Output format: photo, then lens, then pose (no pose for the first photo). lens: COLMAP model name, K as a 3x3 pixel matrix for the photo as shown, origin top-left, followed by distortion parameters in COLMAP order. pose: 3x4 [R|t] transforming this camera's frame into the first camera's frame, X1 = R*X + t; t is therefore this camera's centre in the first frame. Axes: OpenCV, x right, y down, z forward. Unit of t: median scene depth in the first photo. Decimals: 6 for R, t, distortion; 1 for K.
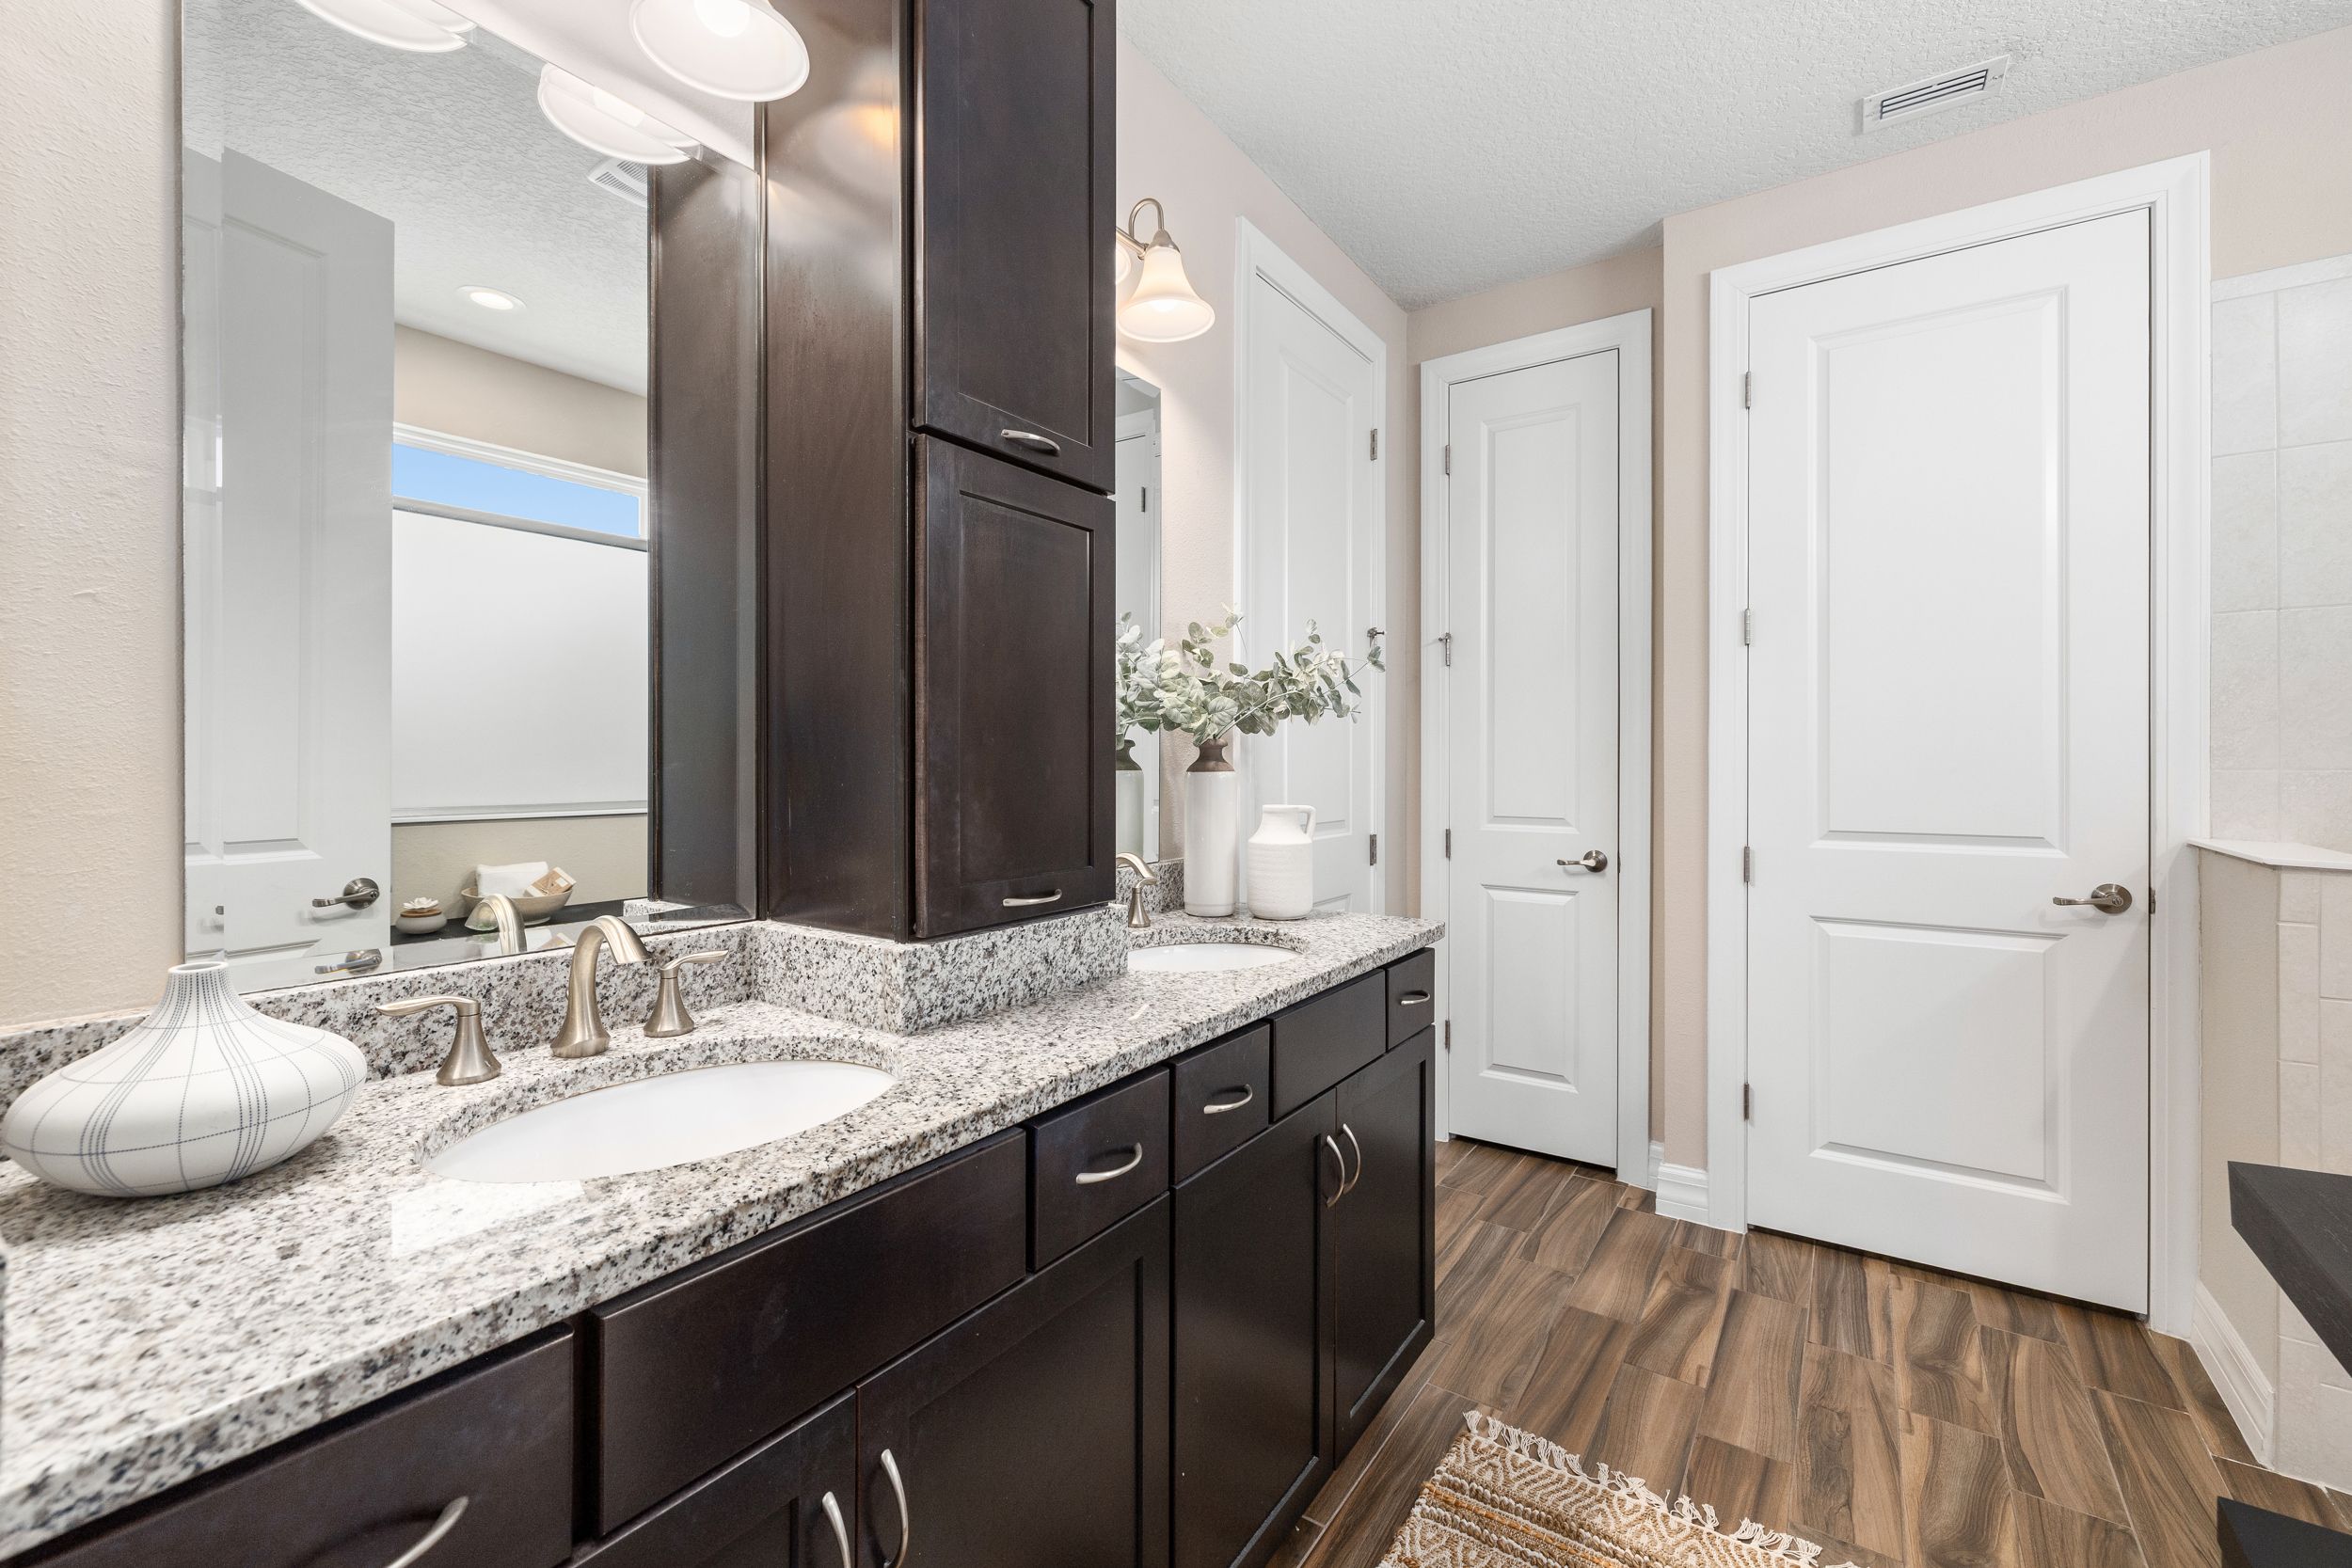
lens RADIAL K [[987.8, 0, 1175.3], [0, 987.8, 765.0], [0, 0, 1]] dist [0.000155, -0.000407]
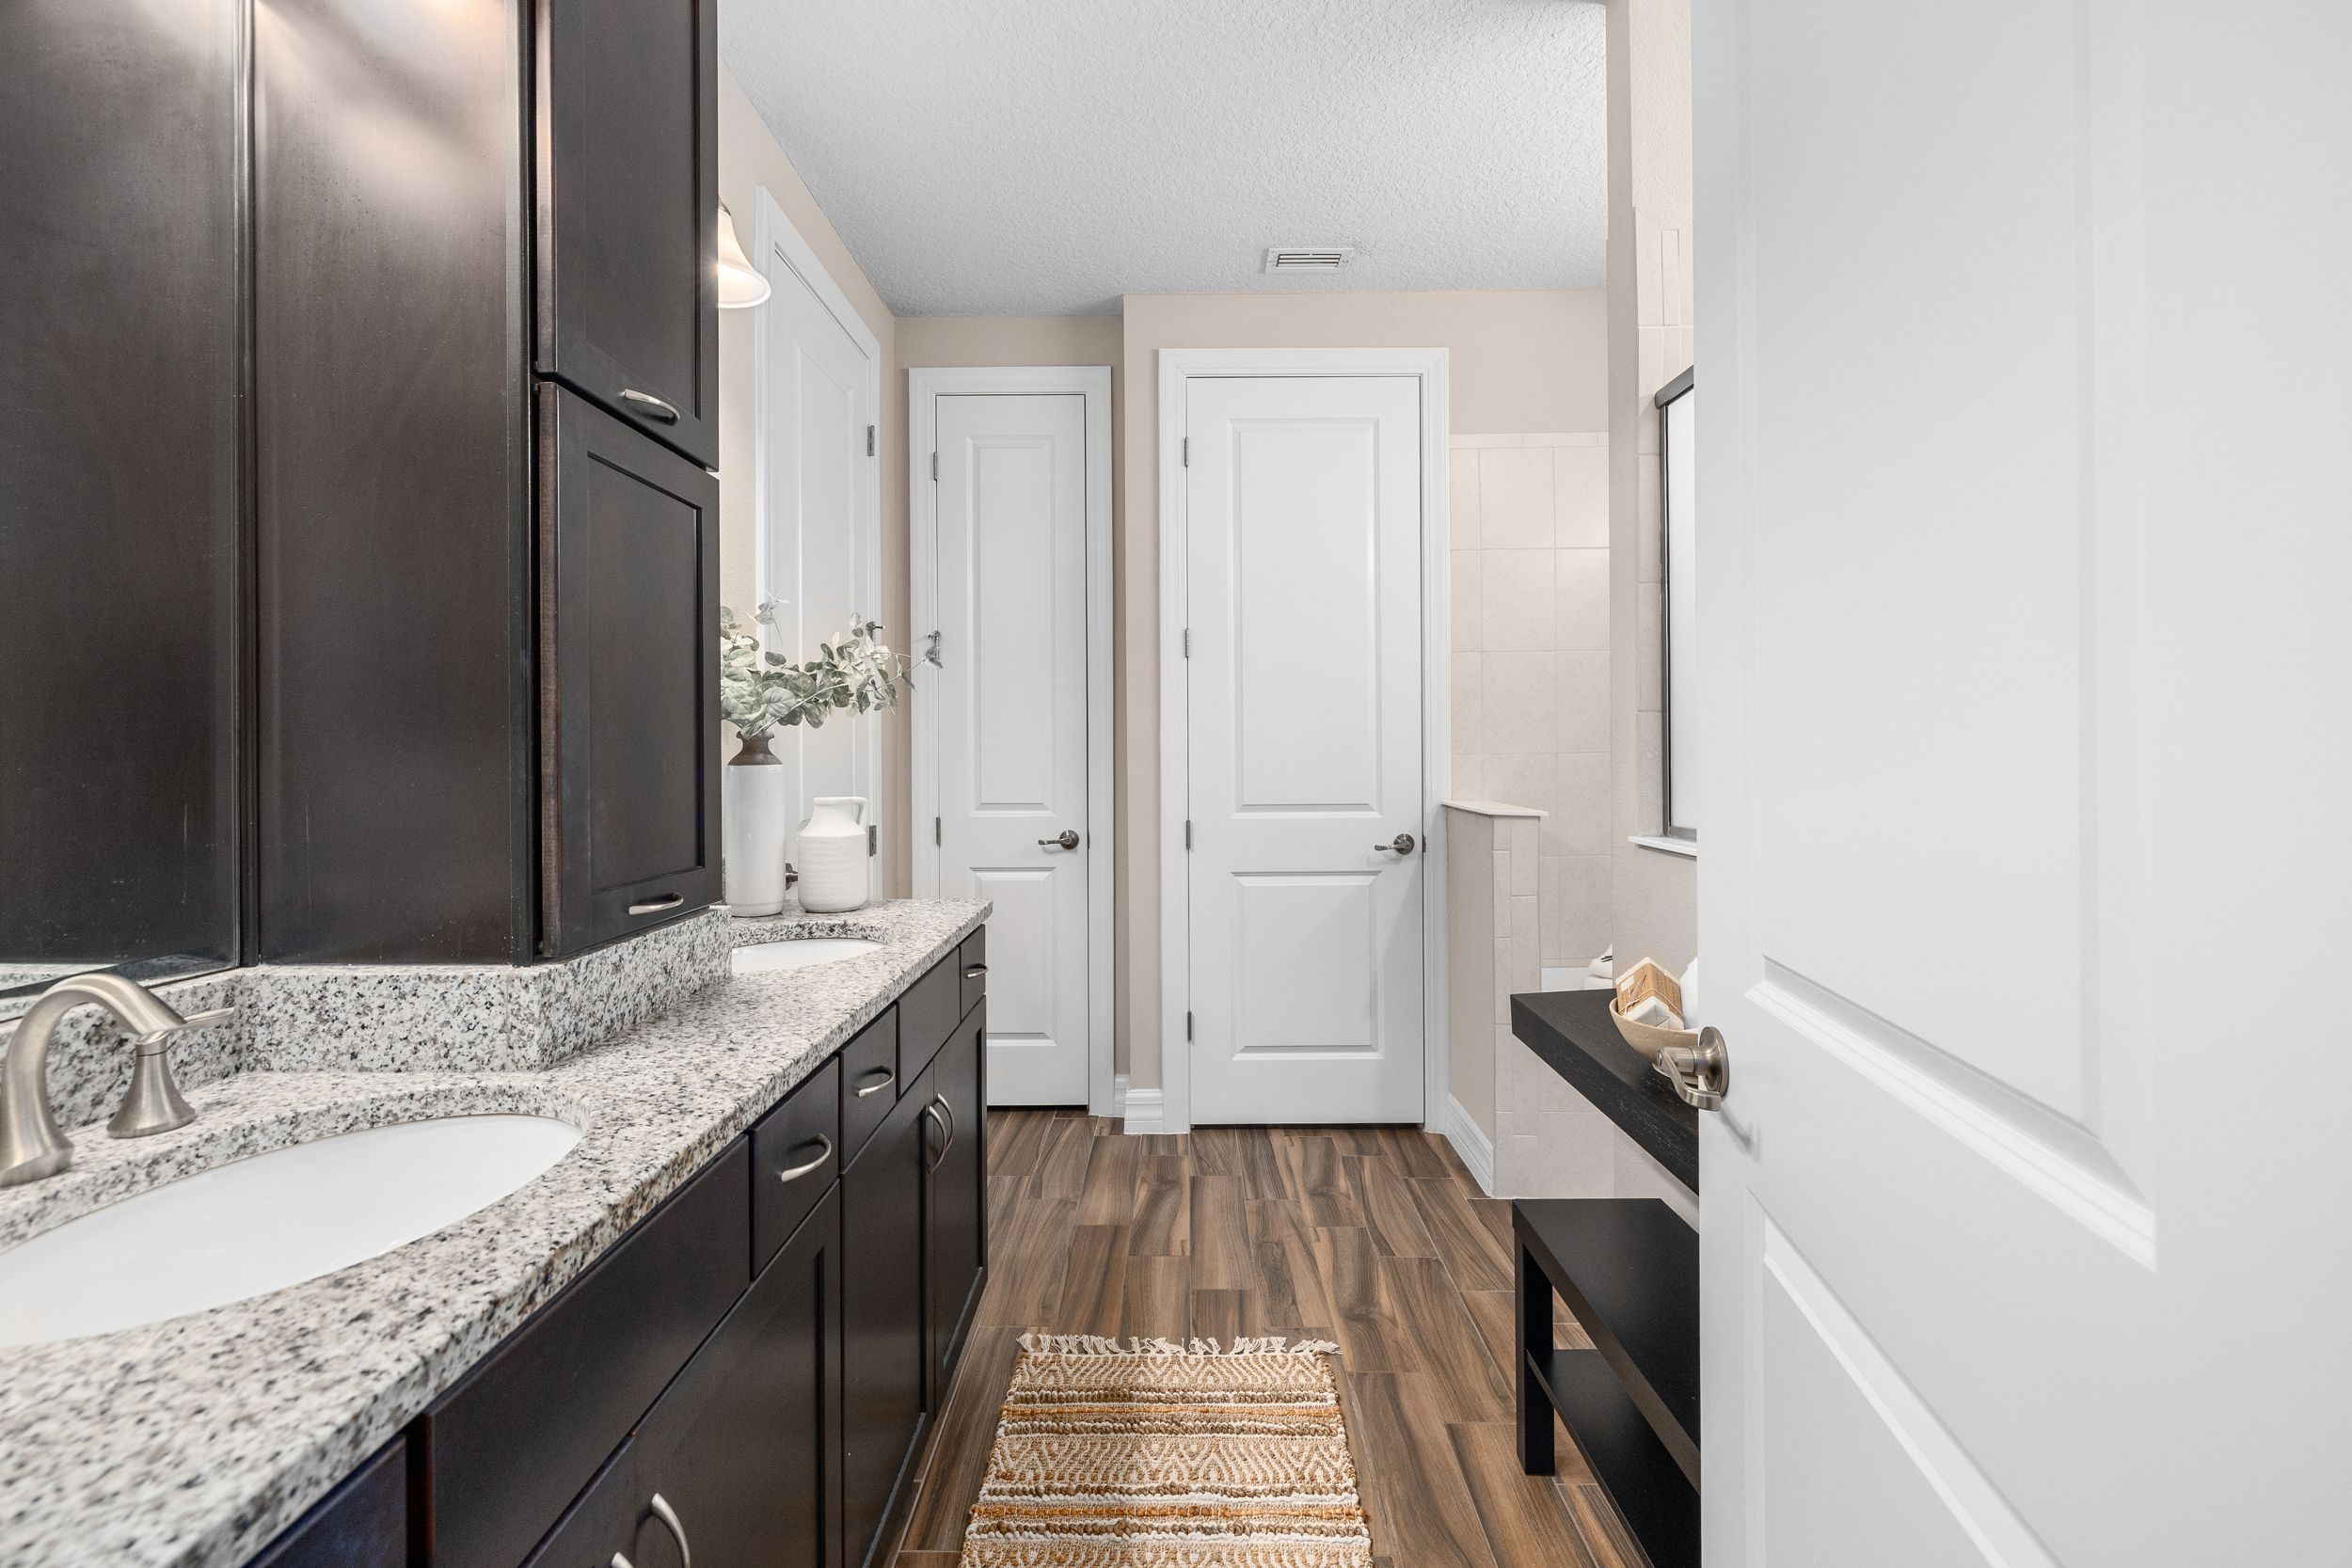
lens RADIAL K [[987.8, 0, 1181.0], [0, 987.8, 755.3], [0, 0, 1]] dist [0.000155, -0.000407]
pose [[0.824122, -0.007526, 0.566362, -0.226322], [0.008373, 0.999964, 0.001104, -0.000253], [-0.566350, 0.003833, 0.824156, -0.028177]]
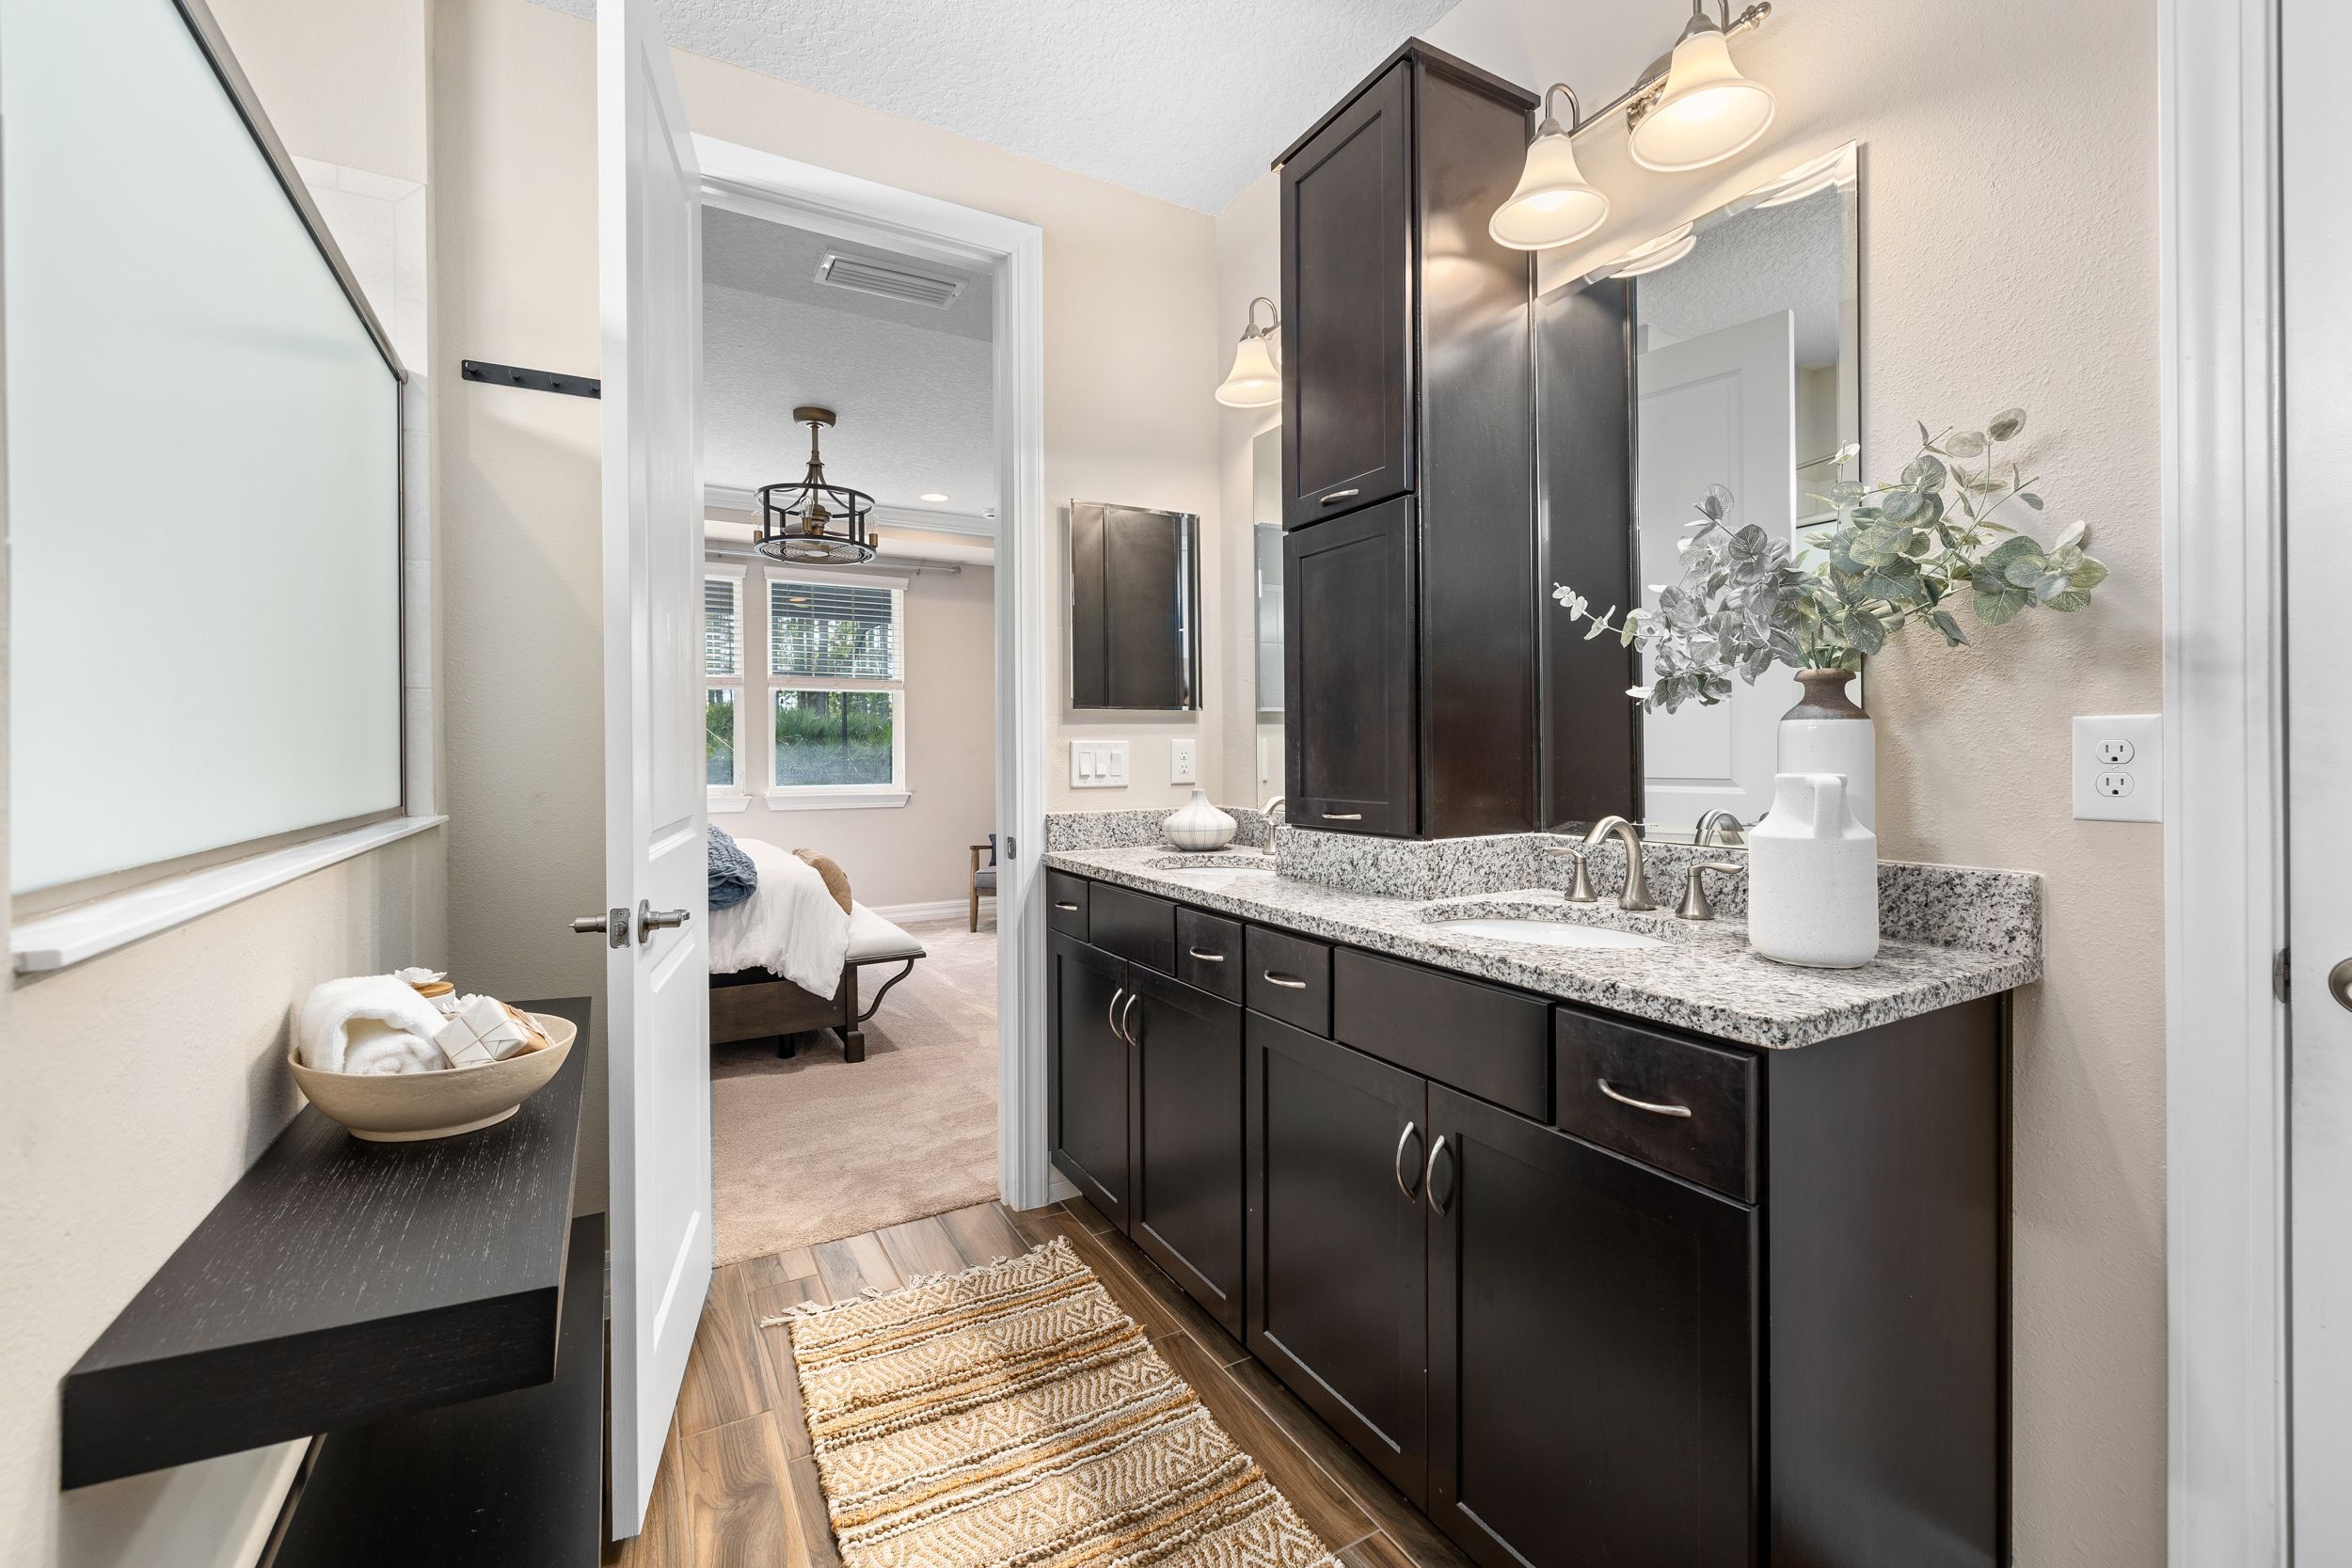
lens RADIAL K [[987.8, 0, 1180.0], [0, 987.8, 751.2], [0, 0, 1]] dist [0.000155, -0.000407]
pose [[-0.436898, 0.005570, -0.899494, 1.091586], [0.008934, 0.999958, 0.001853, 0.030635], [0.899467, -0.007227, -0.436930, 1.237051]]
